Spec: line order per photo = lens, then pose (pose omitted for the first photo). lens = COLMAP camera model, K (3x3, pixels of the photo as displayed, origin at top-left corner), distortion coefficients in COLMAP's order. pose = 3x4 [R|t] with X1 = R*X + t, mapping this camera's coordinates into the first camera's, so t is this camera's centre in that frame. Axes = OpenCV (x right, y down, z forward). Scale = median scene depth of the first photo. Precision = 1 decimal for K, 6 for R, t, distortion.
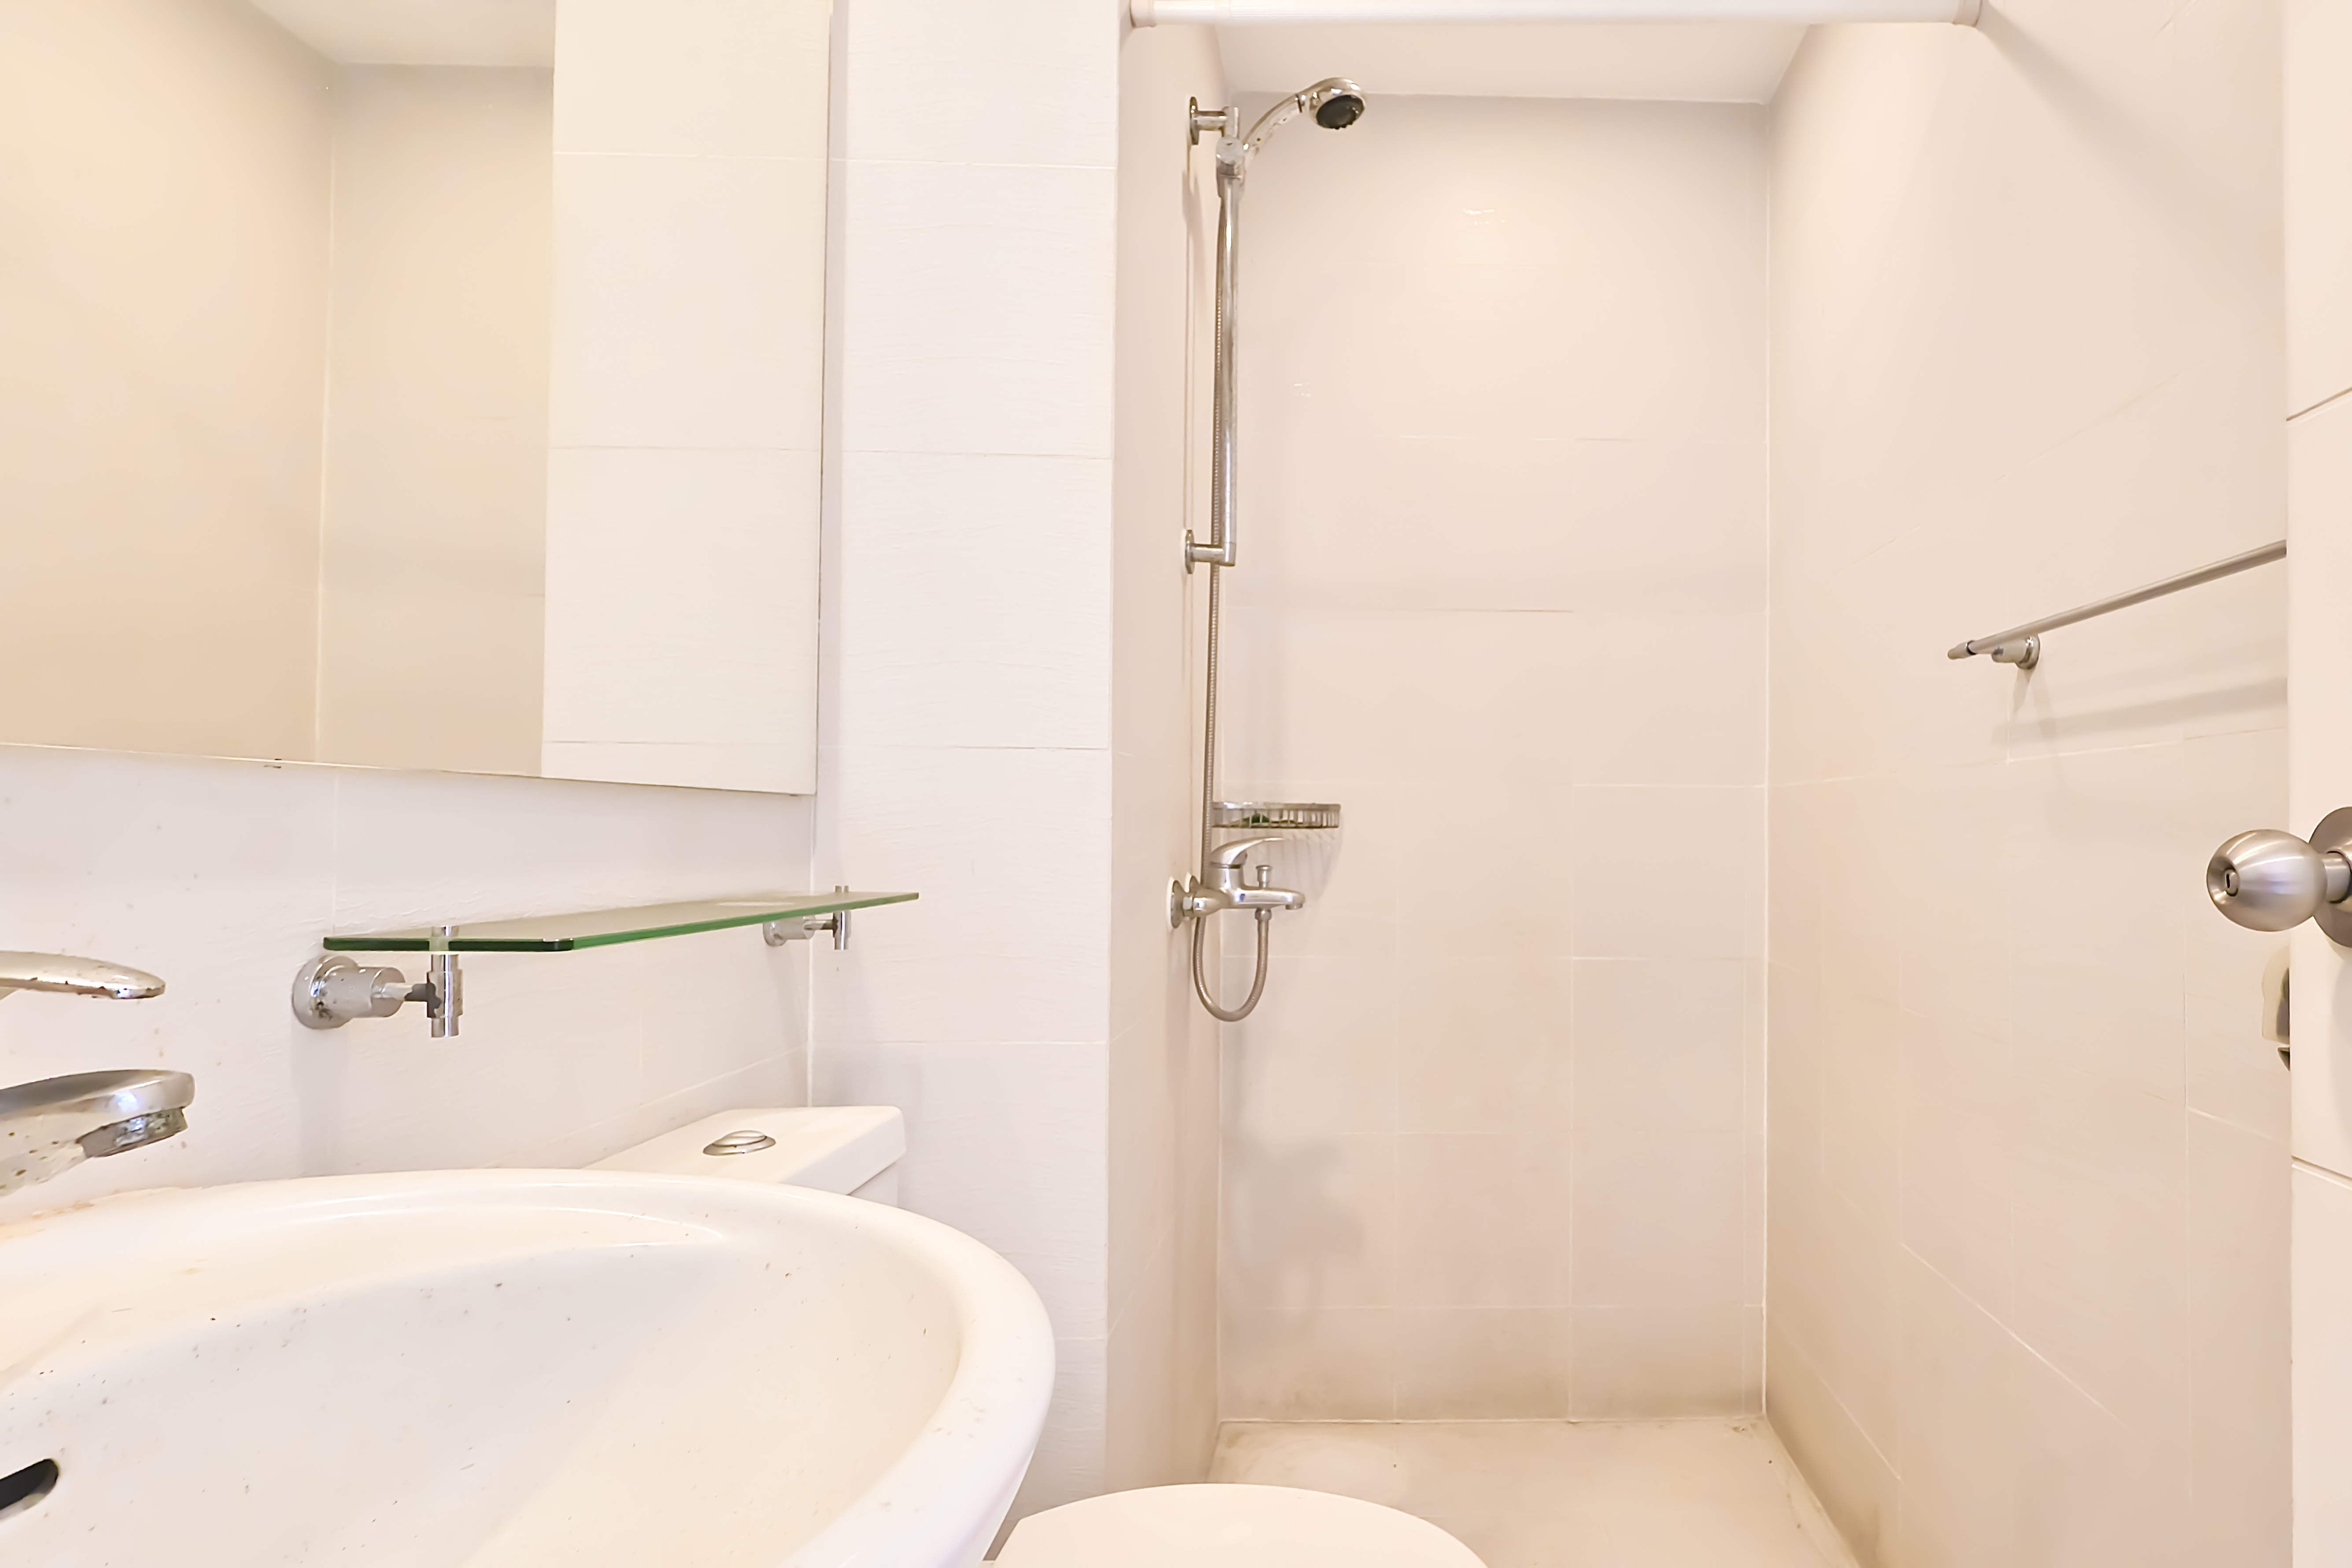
lens RADIAL K [[1173.8, 0, 1176.0], [0, 1173.8, 911.8], [0, 0, 1]] dist [-0.001700, -0.000247]
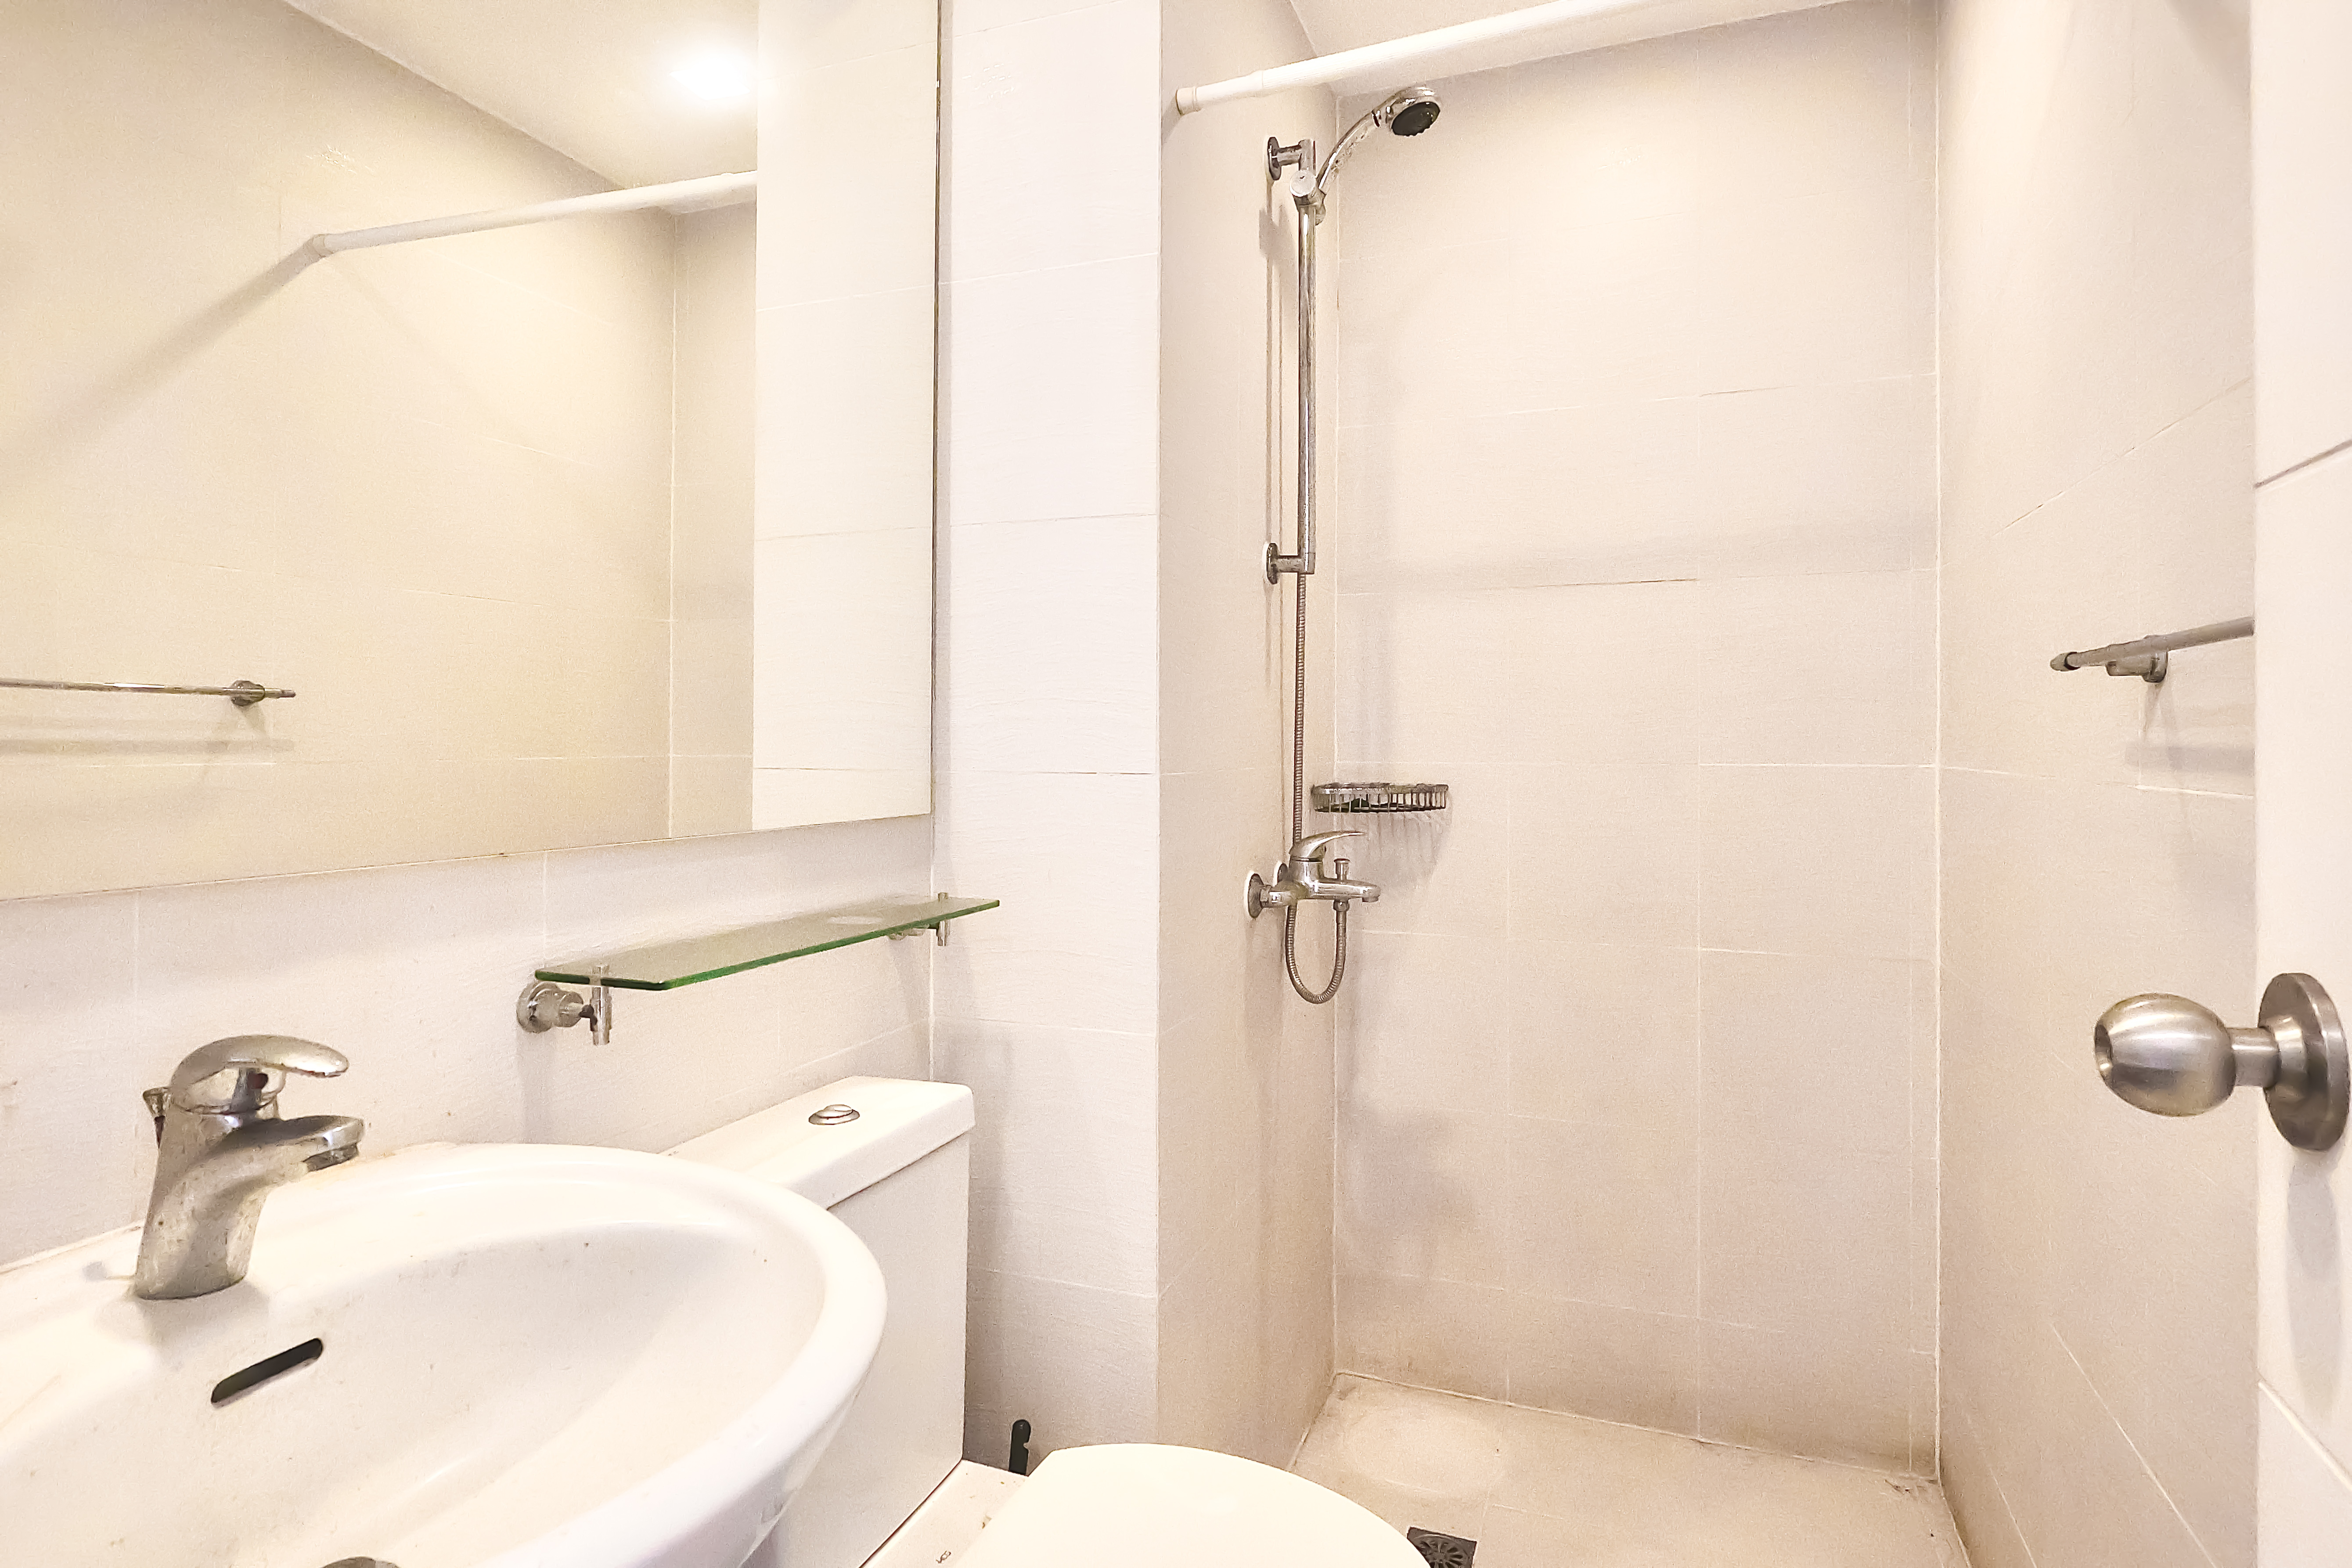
lens RADIAL K [[1154.5, 0, 1126.8], [0, 1154.5, 761.1], [0, 0, 1]] dist [-0.003407, -0.000085]
pose [[0.929089, -0.012402, -0.369649, 0.280720], [0.014067, 0.999899, 0.001810, -0.132268], [0.369590, -0.006882, 0.929170, -0.032363]]
